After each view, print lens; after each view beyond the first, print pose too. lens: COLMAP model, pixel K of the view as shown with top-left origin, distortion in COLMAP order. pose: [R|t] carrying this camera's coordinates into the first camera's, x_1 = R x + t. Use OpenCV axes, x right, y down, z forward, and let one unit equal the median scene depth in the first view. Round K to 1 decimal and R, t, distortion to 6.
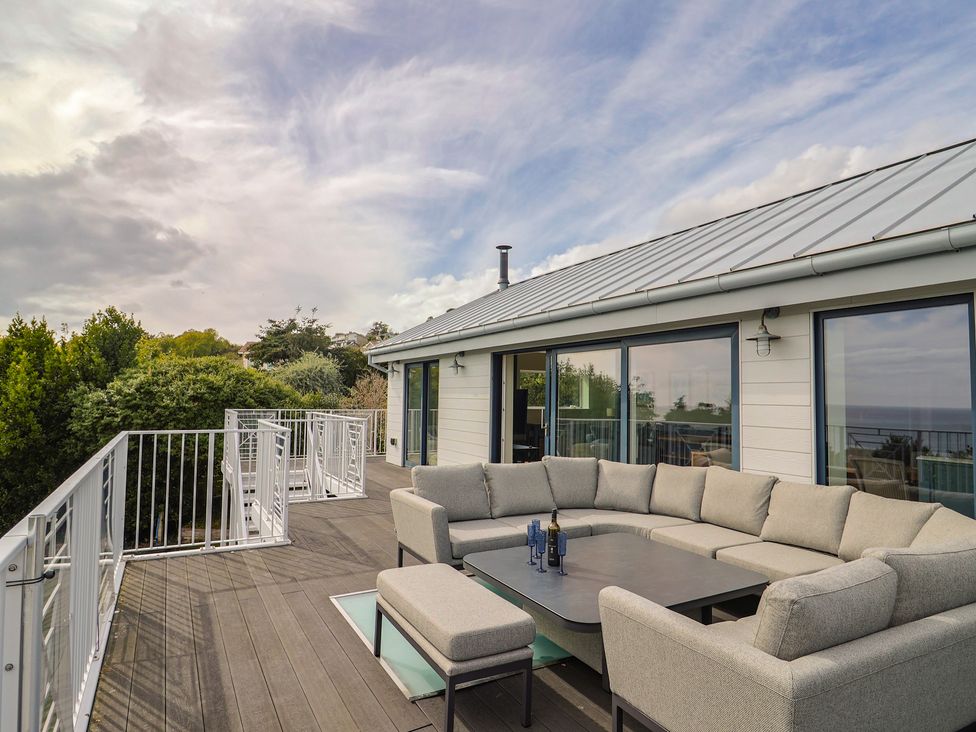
lens RADIAL K [[590.5, 0, 487.7], [0, 590.5, 363.8], [0, 0, 1]] dist [-0.008388, -0.006892]
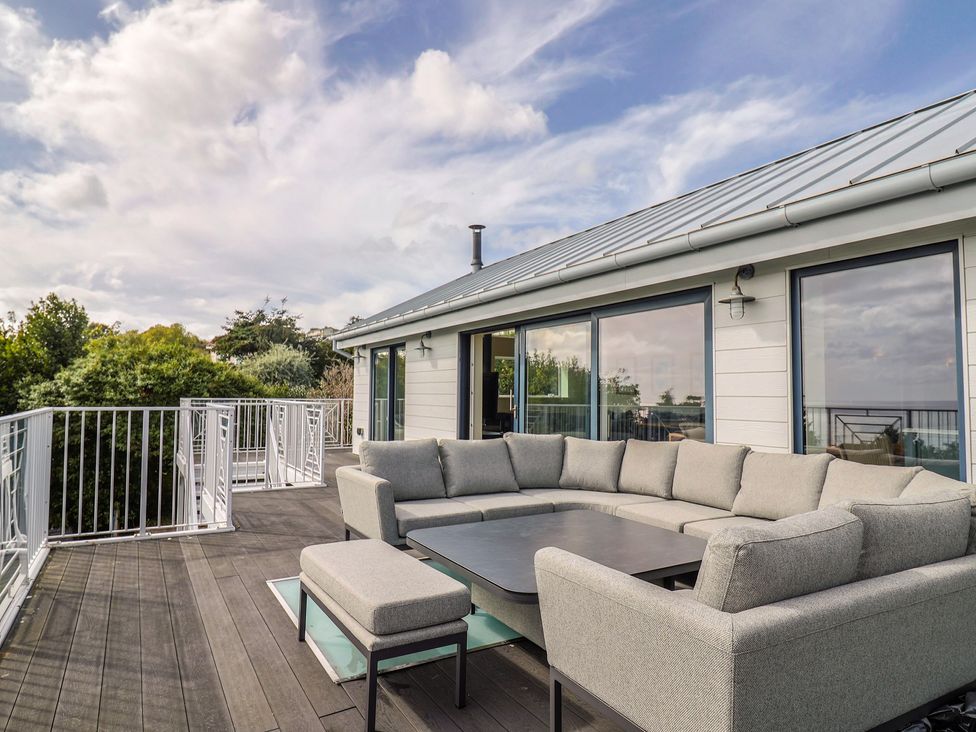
lens RADIAL K [[590.5, 0, 508.8], [0, 590.5, 396.1], [0, 0, 1]] dist [-0.008388, -0.006892]
pose [[0.999874, -0.008042, 0.013672, 0.092038], [0.007880, 0.999899, 0.011839, 0.091311], [-0.013766, -0.011730, 0.999836, 0.072915]]
